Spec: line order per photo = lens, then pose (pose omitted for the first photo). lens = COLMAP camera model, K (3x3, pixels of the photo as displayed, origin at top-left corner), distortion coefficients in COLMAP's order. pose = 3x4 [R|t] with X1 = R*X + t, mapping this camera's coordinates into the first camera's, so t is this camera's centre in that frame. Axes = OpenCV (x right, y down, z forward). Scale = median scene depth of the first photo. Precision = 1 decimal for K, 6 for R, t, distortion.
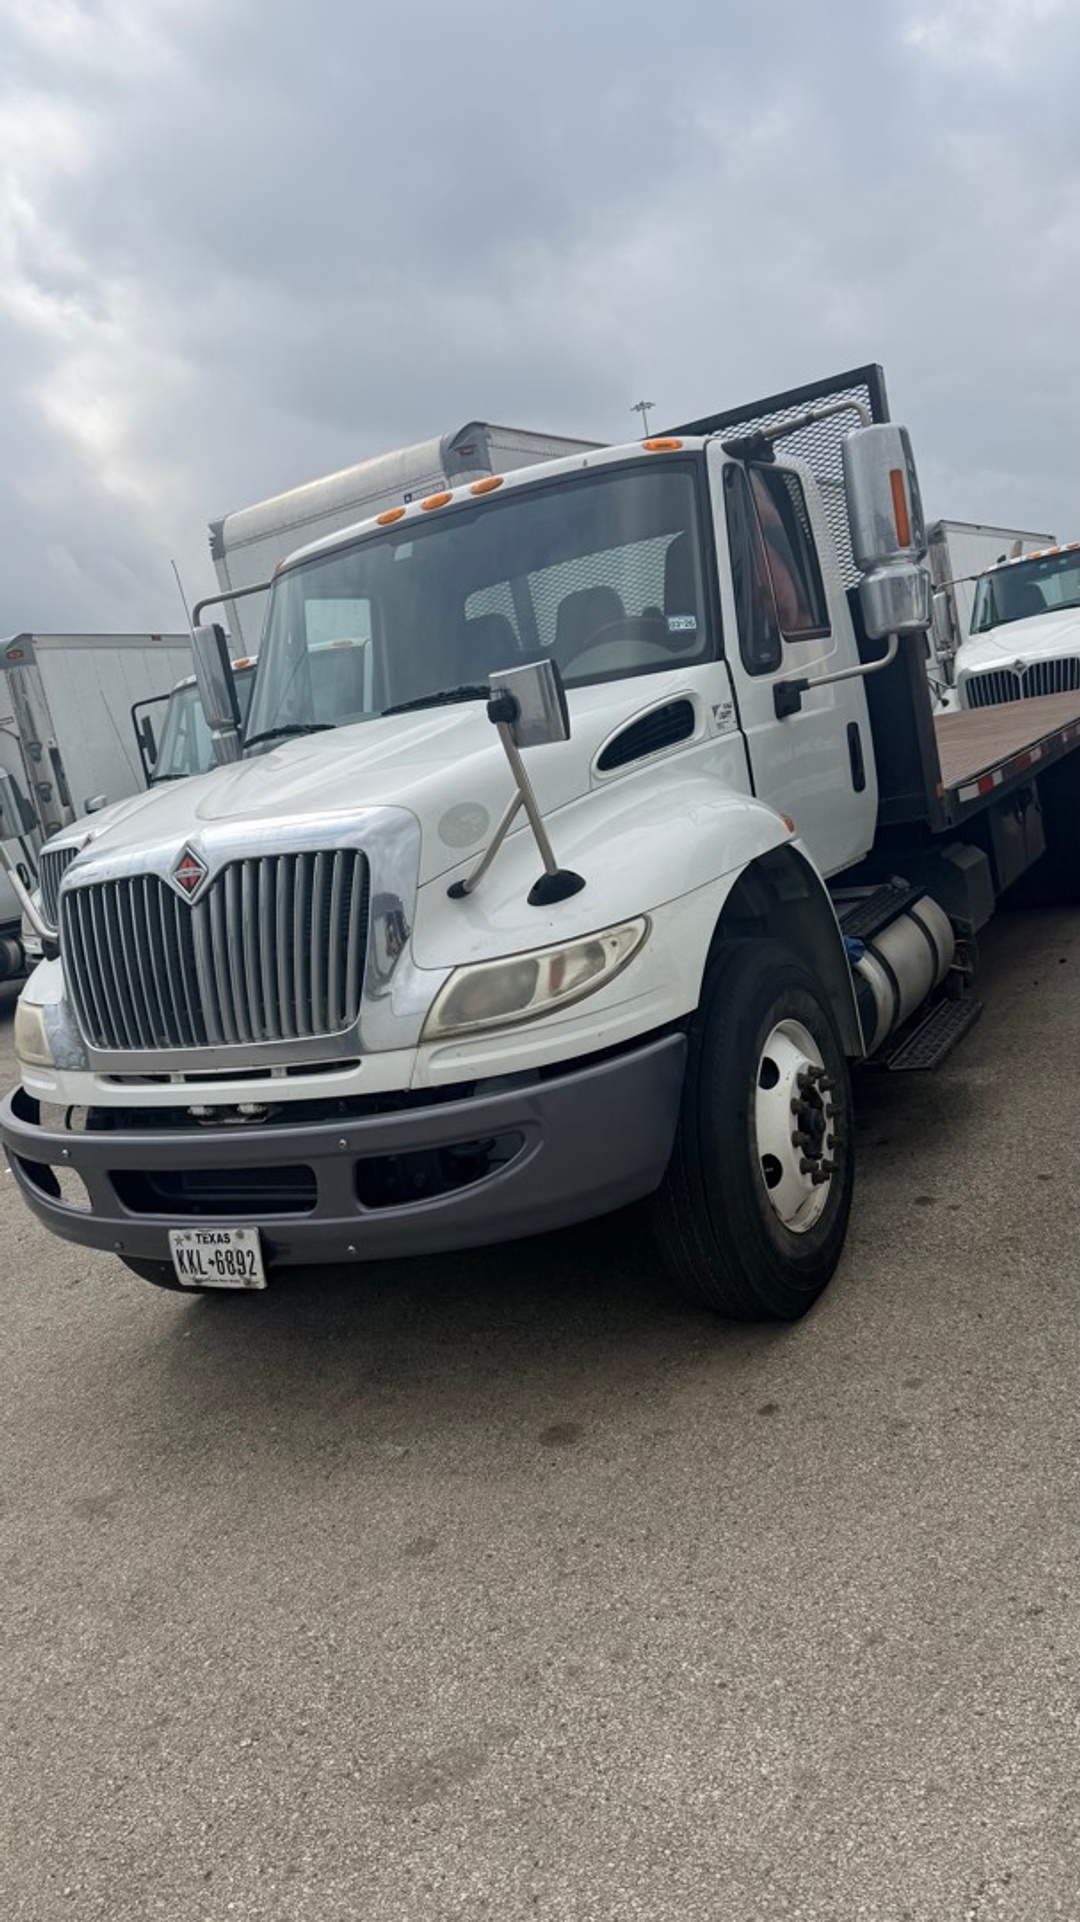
lens RADIAL K [[1344.4, 0, 540.0], [0, 1344.4, 961.0], [0, 0, 1]] dist [0.003729, 0.000272]
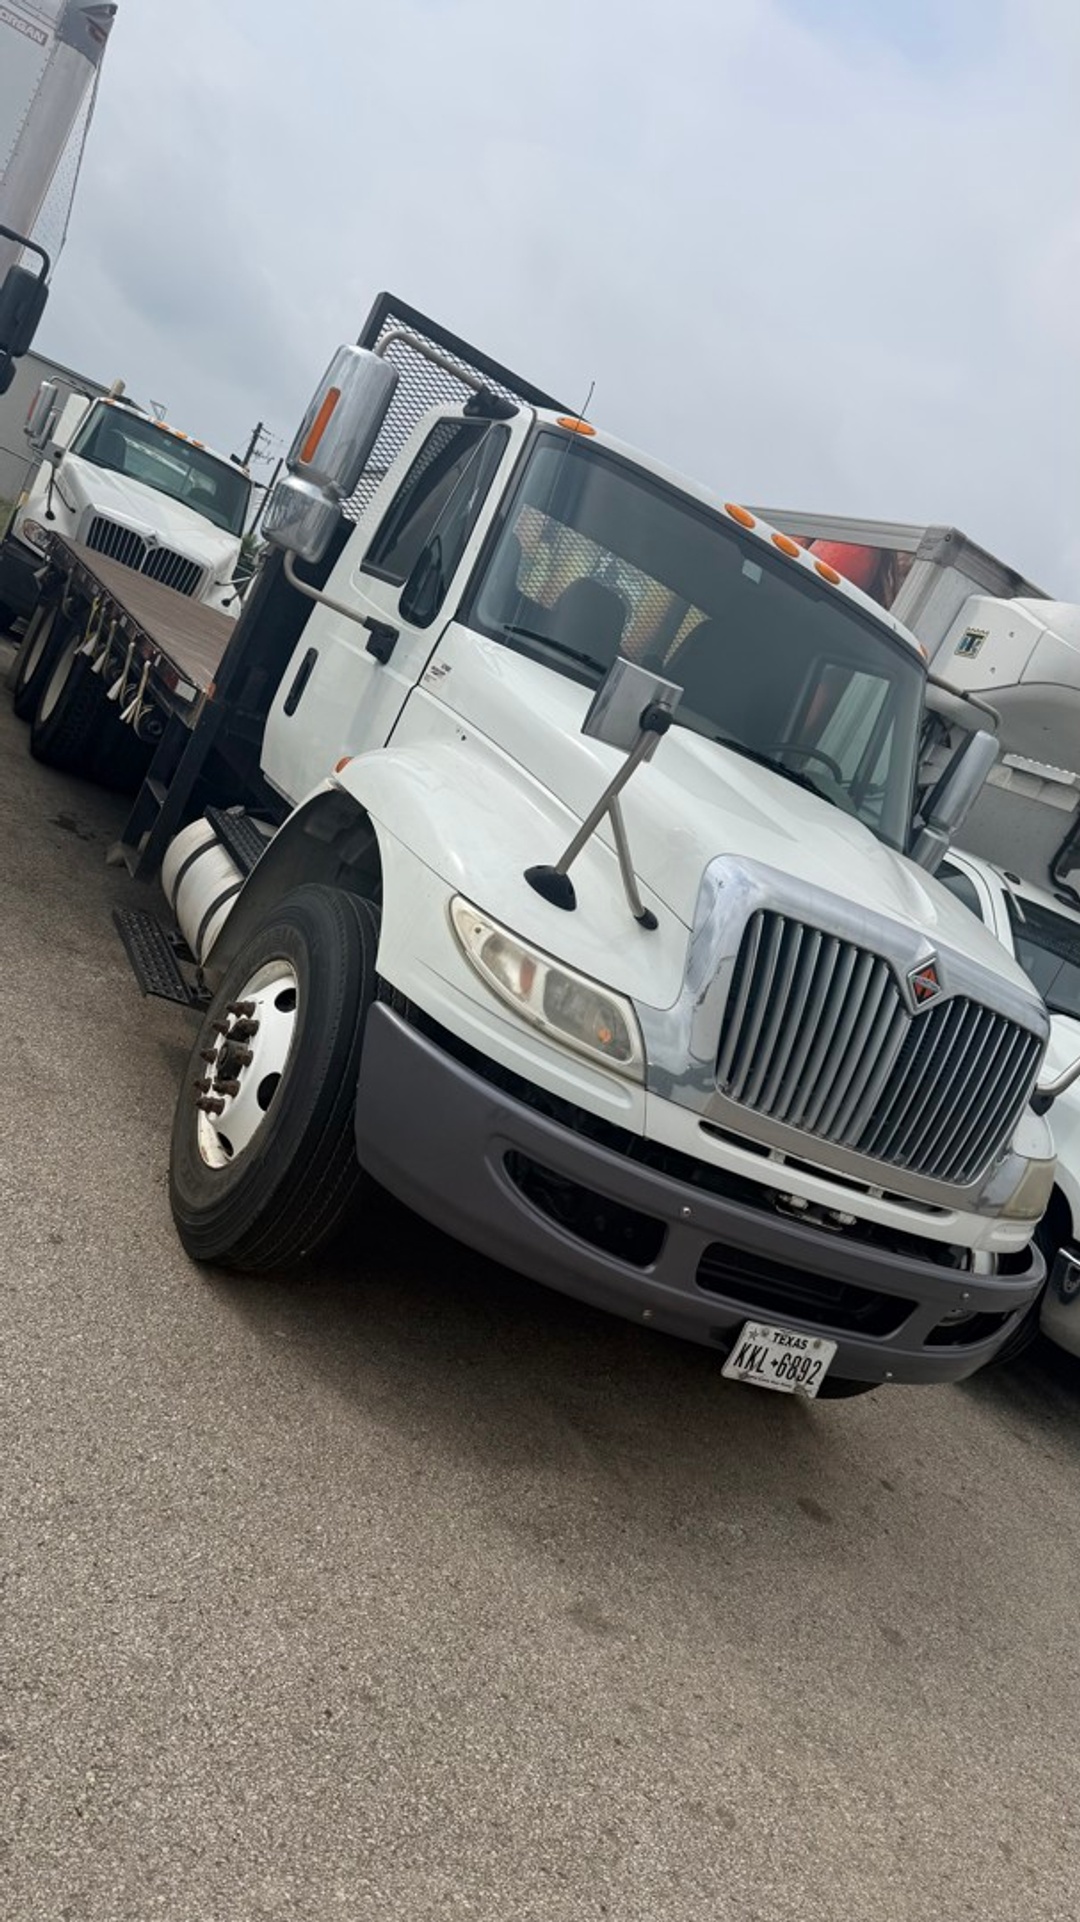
lens RADIAL K [[1375.6, 0, 540.0], [0, 1375.6, 961.0], [0, 0, 1]] dist [0.000291, -0.000095]
pose [[0.429906, 0.288334, 0.855596, -1.219914], [-0.420753, 0.902426, -0.092703, 0.126371], [-0.798842, -0.320141, 0.509275, 0.722503]]
